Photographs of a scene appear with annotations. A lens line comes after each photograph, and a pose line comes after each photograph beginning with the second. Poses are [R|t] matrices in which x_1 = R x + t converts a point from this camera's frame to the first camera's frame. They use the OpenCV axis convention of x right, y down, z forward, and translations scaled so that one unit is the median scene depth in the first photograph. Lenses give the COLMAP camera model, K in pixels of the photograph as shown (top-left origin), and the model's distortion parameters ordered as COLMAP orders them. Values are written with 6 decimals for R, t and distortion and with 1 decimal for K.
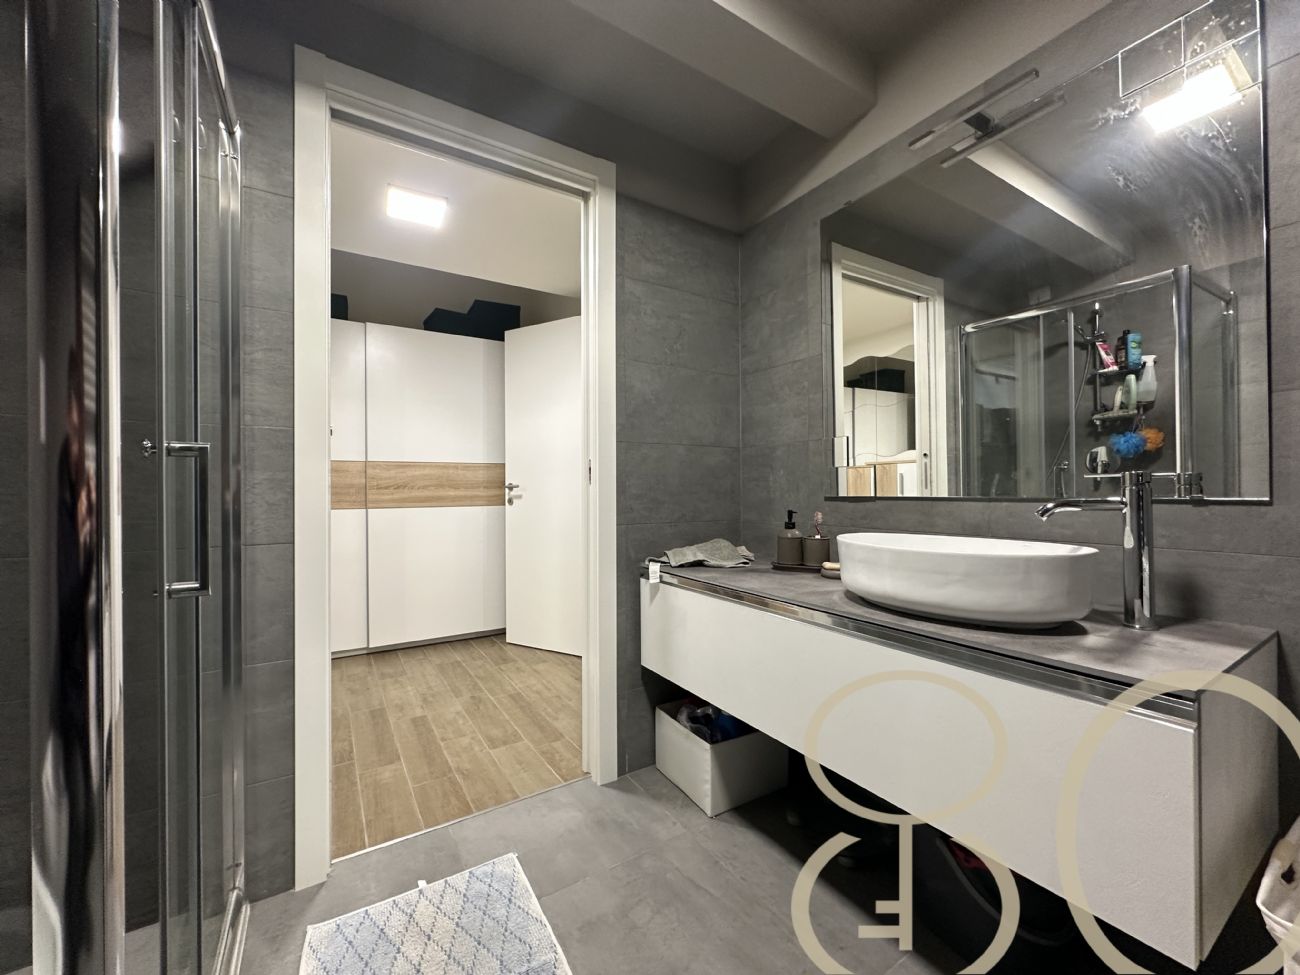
lens RADIAL K [[517.1, 0, 649.4], [0, 517.1, 487.9], [0, 0, 1]] dist [-0.002135, 0.000011]
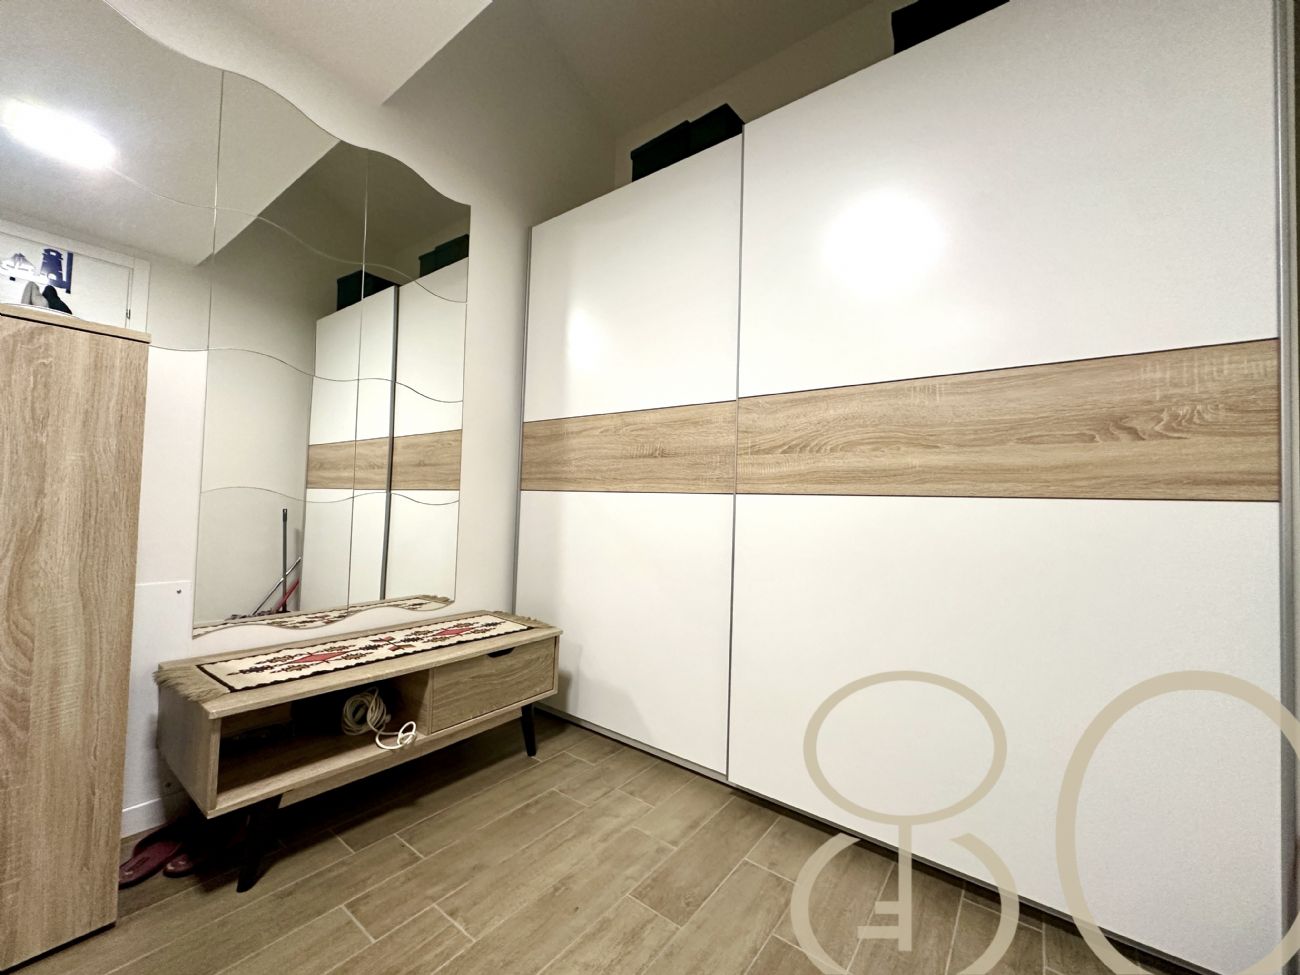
lens RADIAL K [[517.1, 0, 649.4], [0, 517.1, 487.9], [0, 0, 1]] dist [-0.002135, 0.000011]
pose [[0.348062, -0.008880, -0.937429, -0.181831], [-0.029232, 0.999366, -0.020320, 0.076989], [0.937016, 0.034476, 0.347582, 1.237331]]
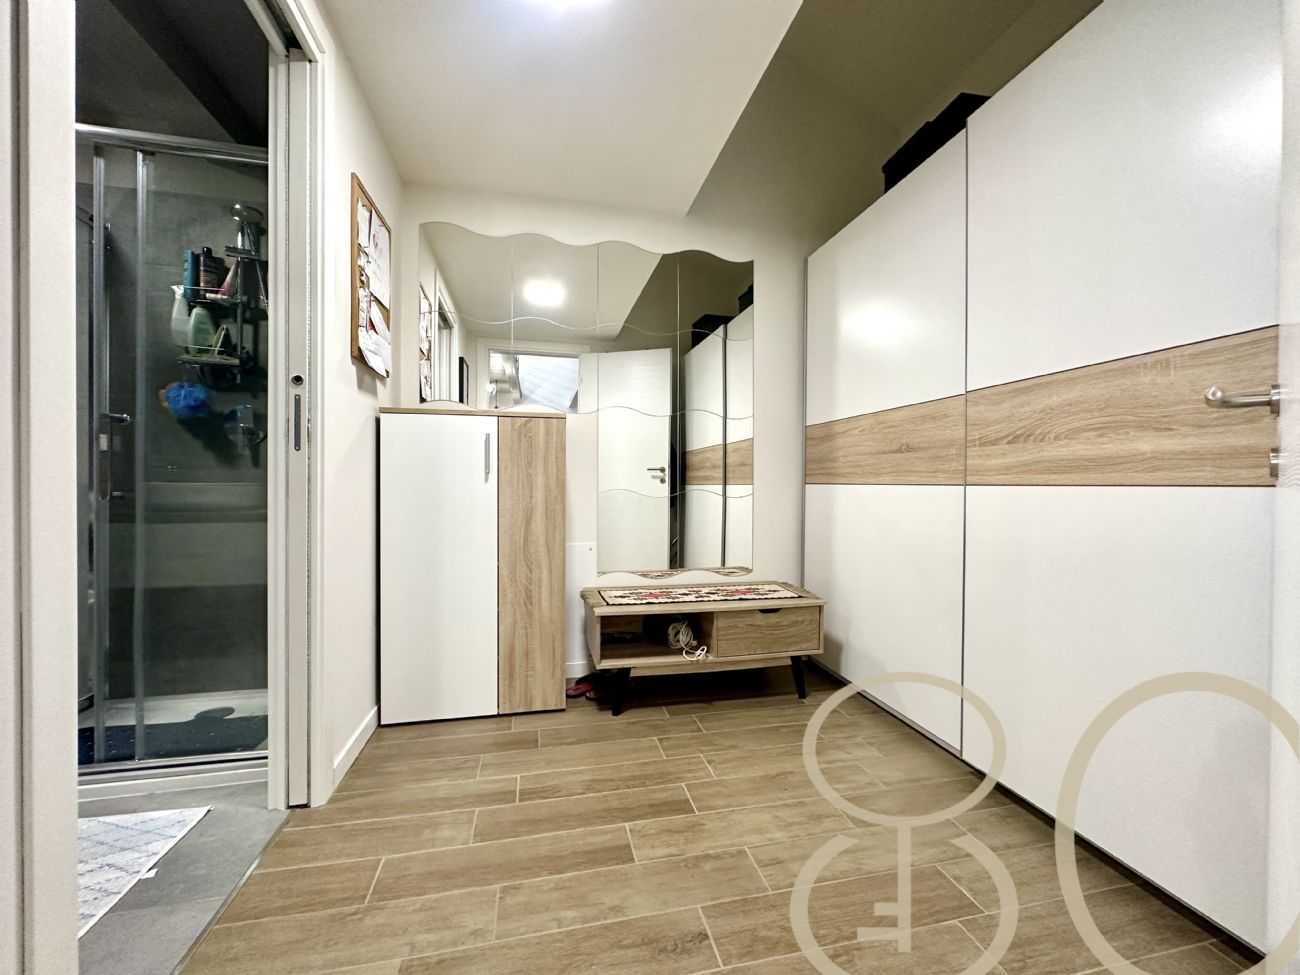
lens RADIAL K [[517.1, 0, 649.4], [0, 517.1, 487.9], [0, 0, 1]] dist [-0.002135, 0.000011]
pose [[-0.342173, 0.014264, -0.939529, 0.066291], [0.002647, 0.999895, 0.014217, 0.056773], [0.939633, 0.002377, -0.342175, 1.452748]]
